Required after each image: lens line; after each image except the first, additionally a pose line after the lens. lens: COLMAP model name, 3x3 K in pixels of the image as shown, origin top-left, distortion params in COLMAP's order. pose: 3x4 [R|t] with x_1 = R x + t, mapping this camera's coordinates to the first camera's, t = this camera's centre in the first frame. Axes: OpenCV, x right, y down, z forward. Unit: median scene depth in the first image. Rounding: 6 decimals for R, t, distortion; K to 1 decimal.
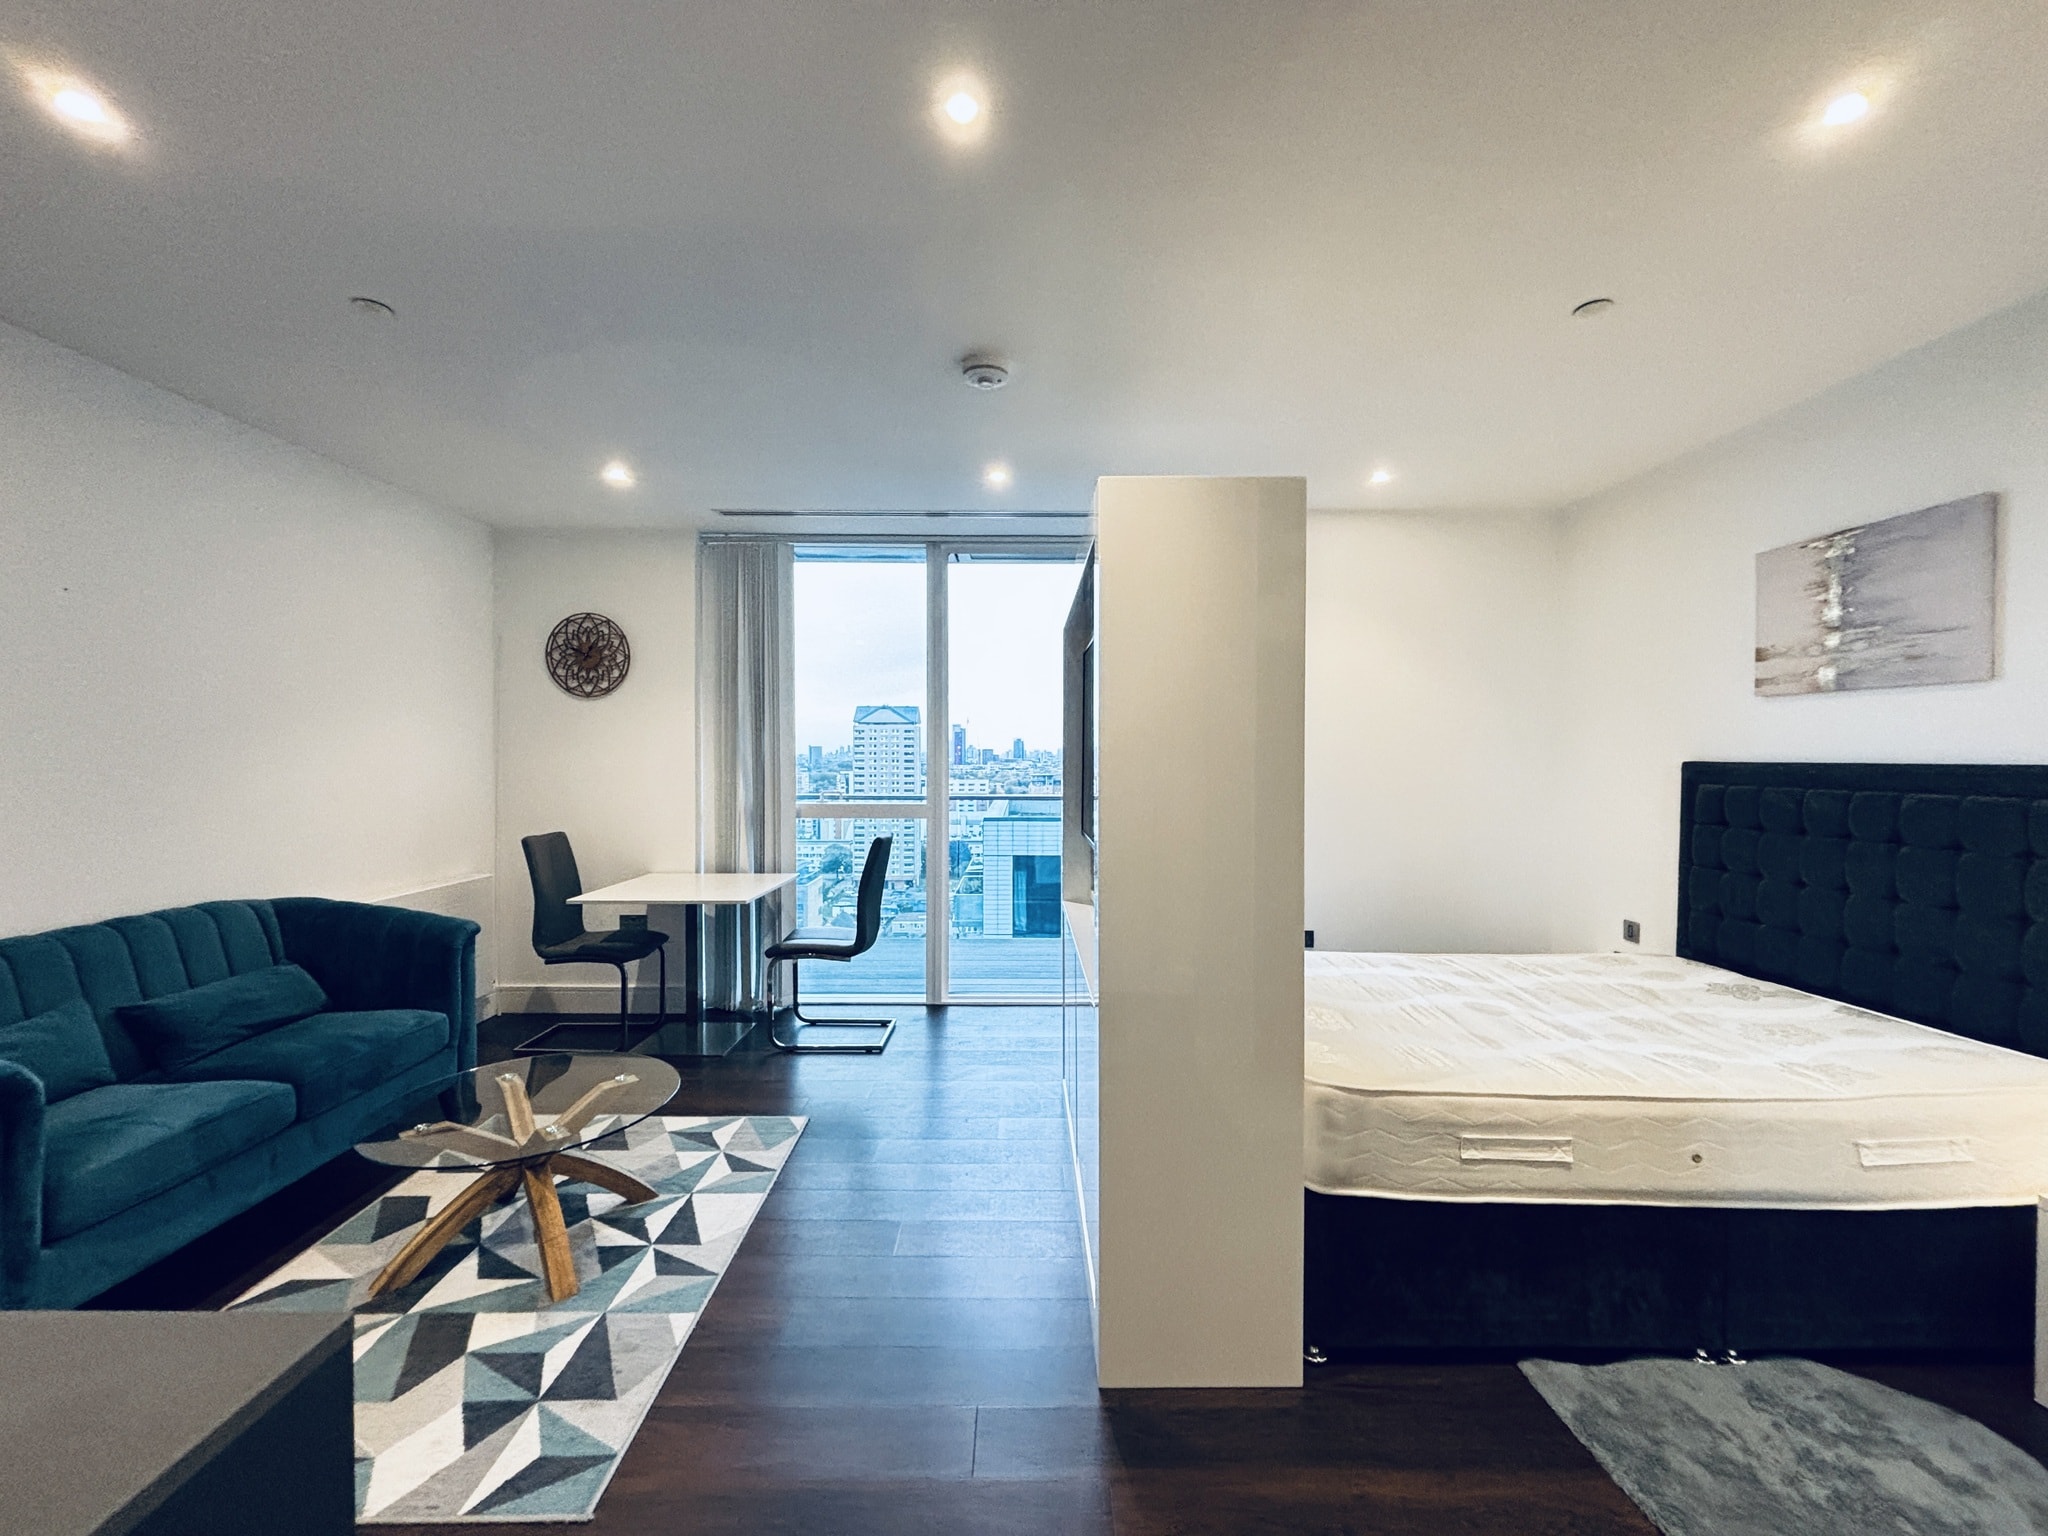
lens RADIAL K [[829.5, 0, 1025.1], [0, 829.5, 766.9], [0, 0, 1]] dist [-0.000418, 0.000077]
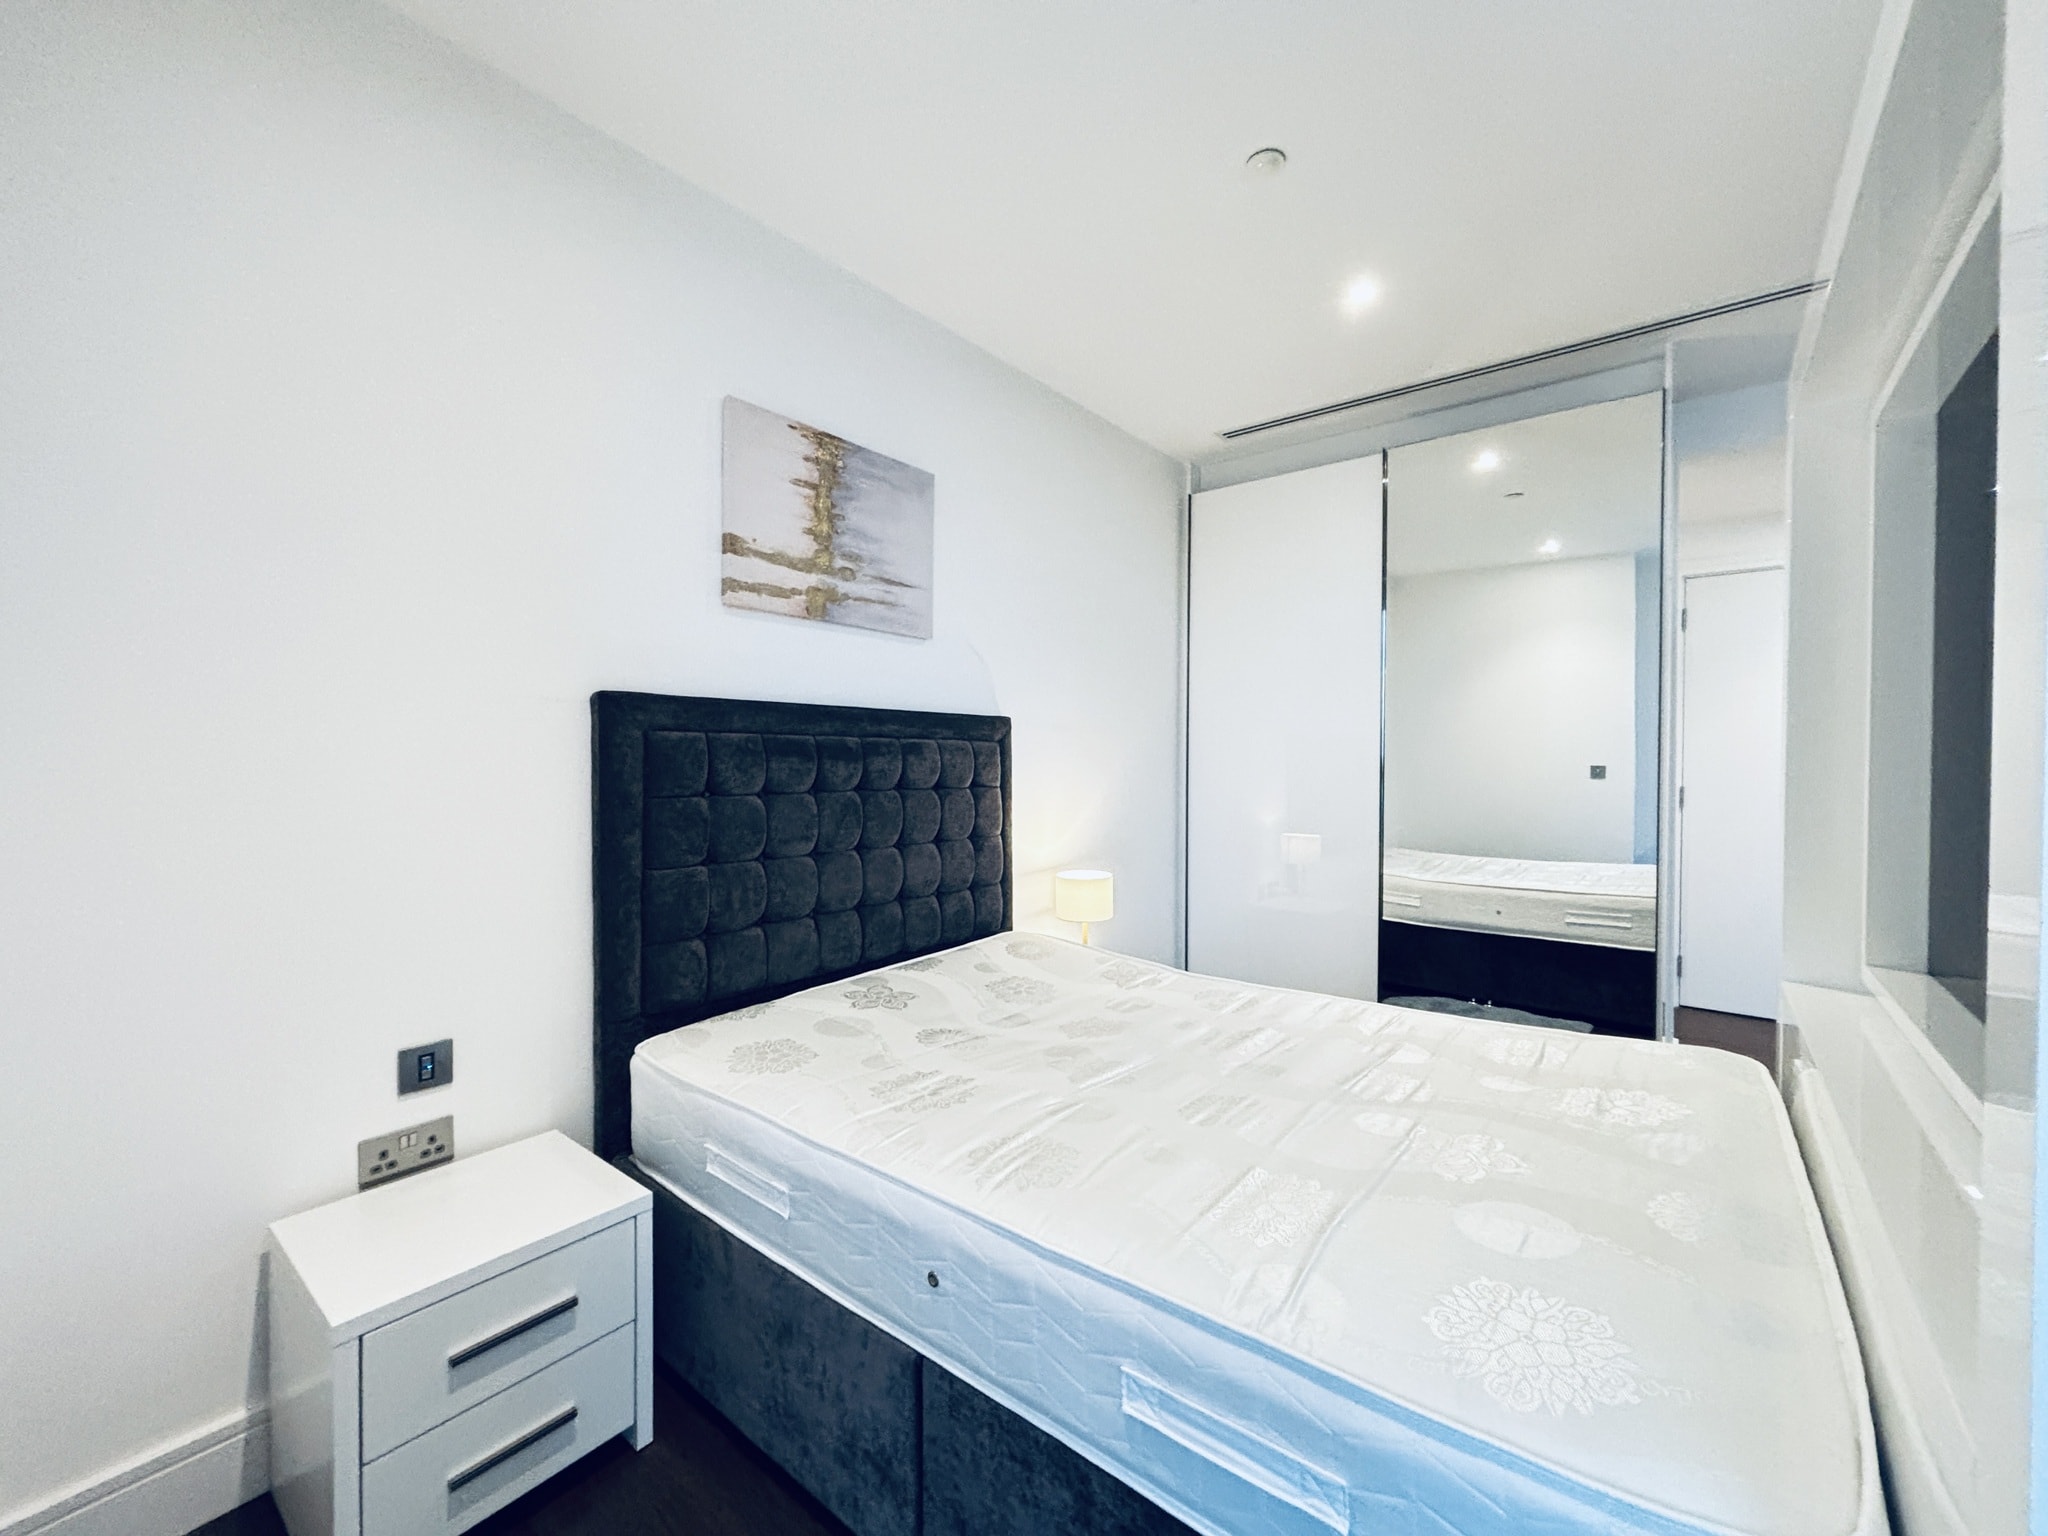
lens RADIAL K [[840.5, 0, 1018.2], [0, 840.5, 763.6], [0, 0, 1]] dist [0.001165, 0.000348]
pose [[-0.775644, -0.016718, 0.630949, 0.278077], [-0.001106, 0.999684, 0.025129, 0.033474], [-0.631169, 0.018793, -0.775417, 1.555727]]
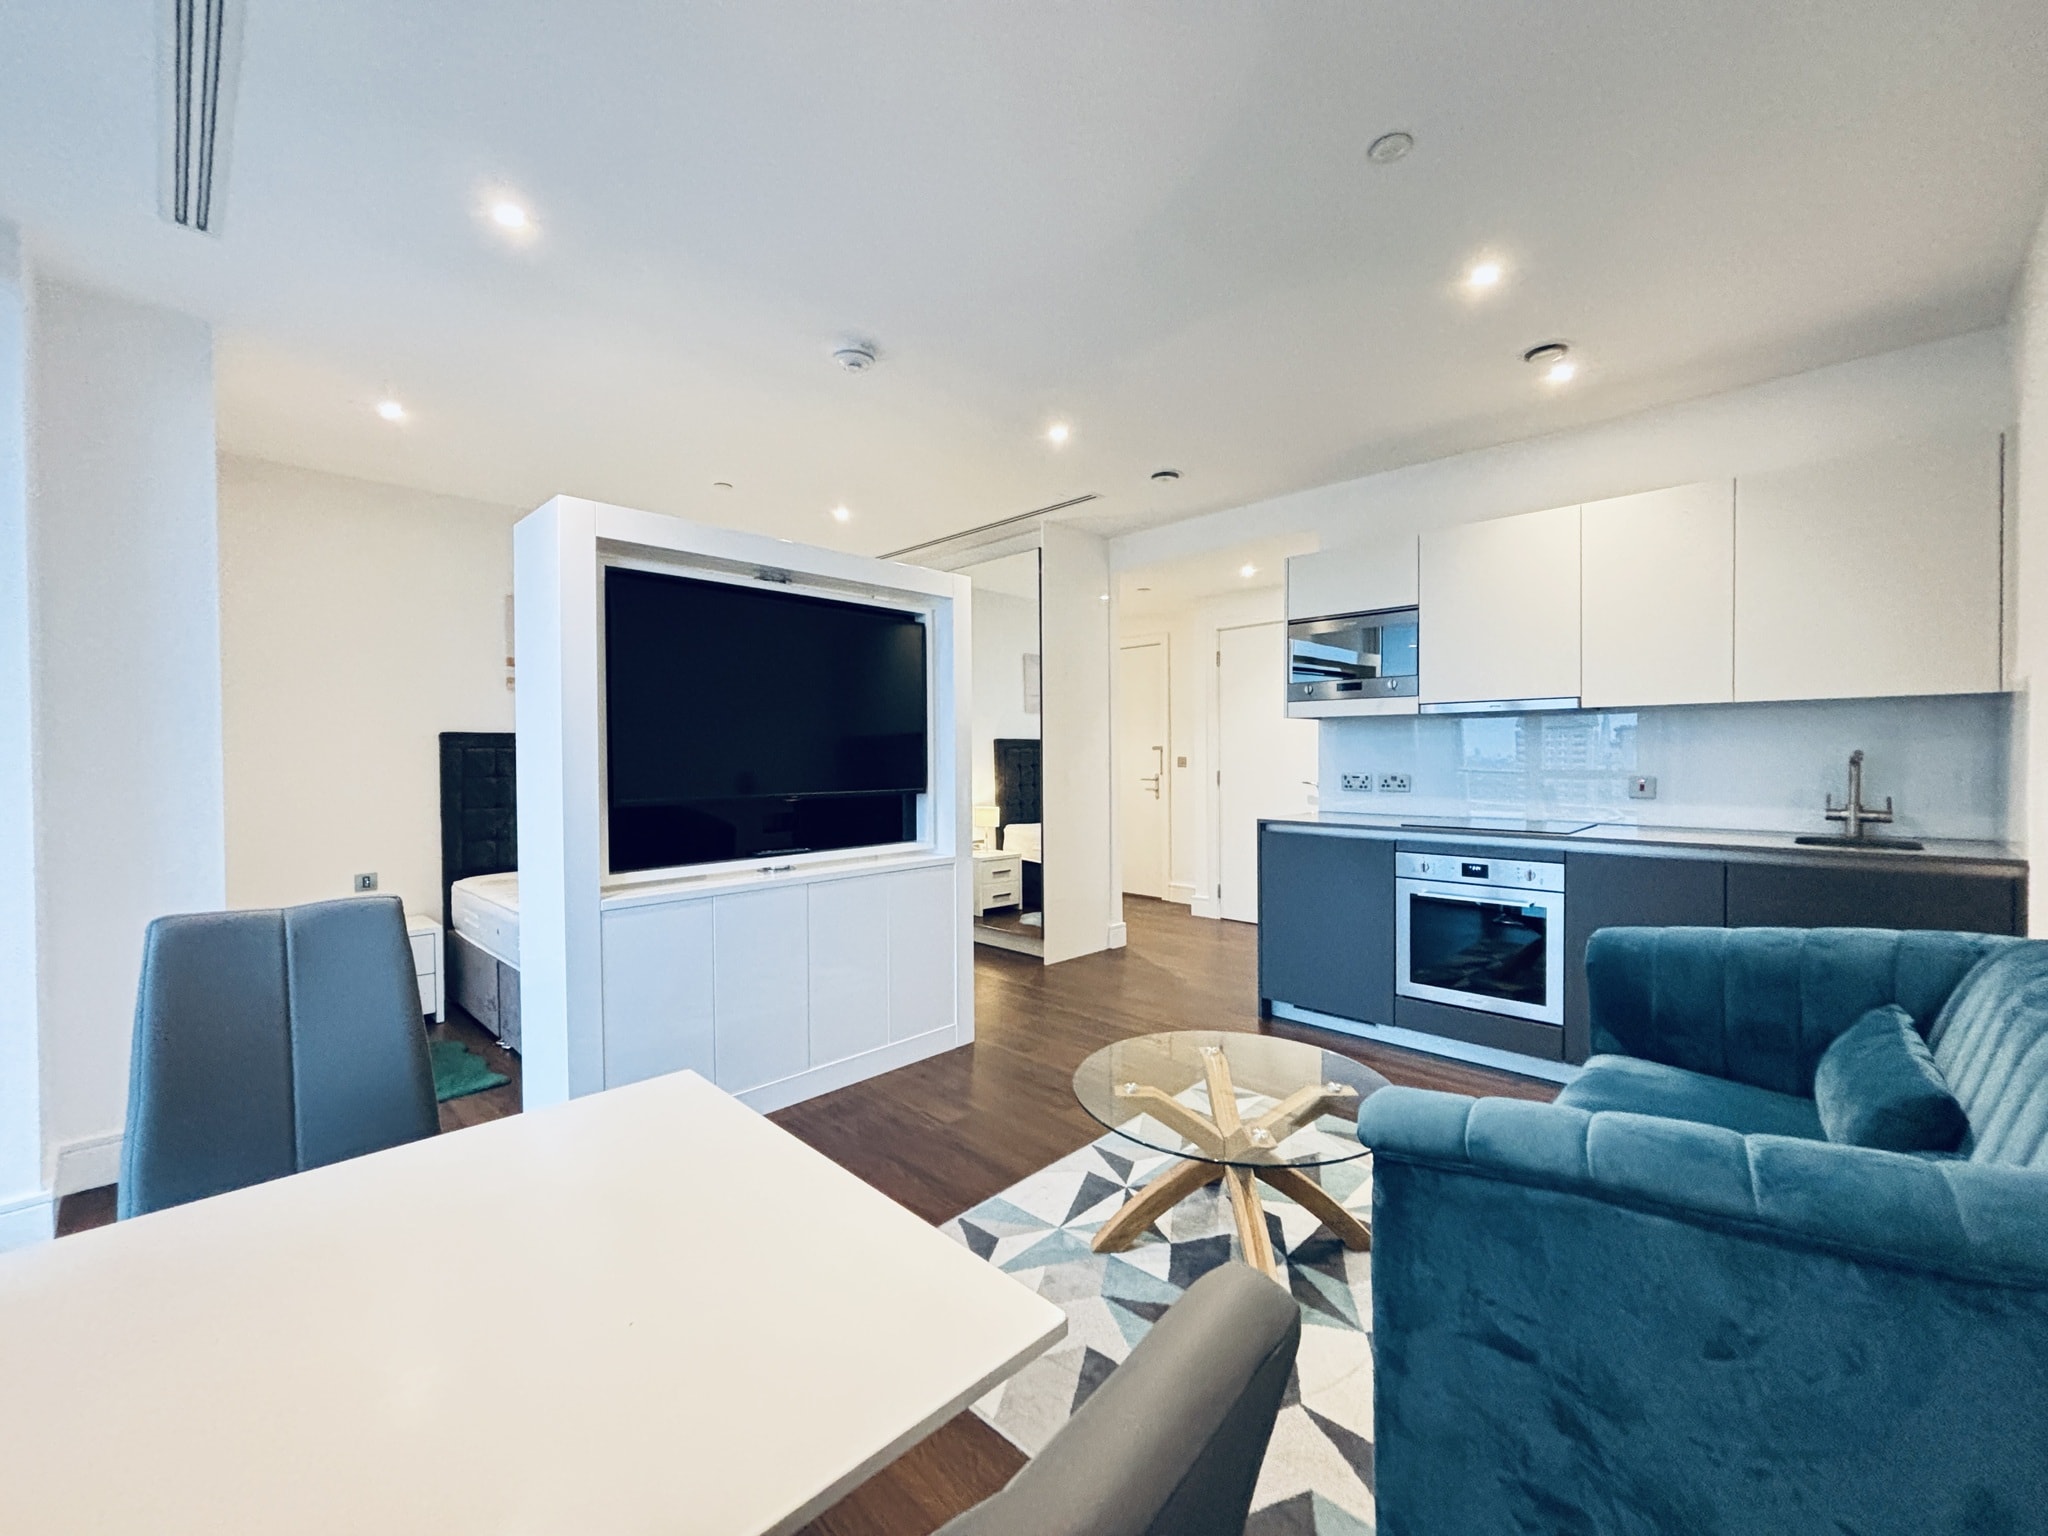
lens RADIAL K [[832.4, 0, 1023.9], [0, 832.4, 765.0], [0, 0, 1]] dist [-0.001777, 0.000098]
pose [[-0.710536, -0.005676, 0.703638, -0.949134], [0.017013, 0.999537, 0.025243, 0.033512], [-0.703455, 0.029907, -0.710110, 1.589209]]
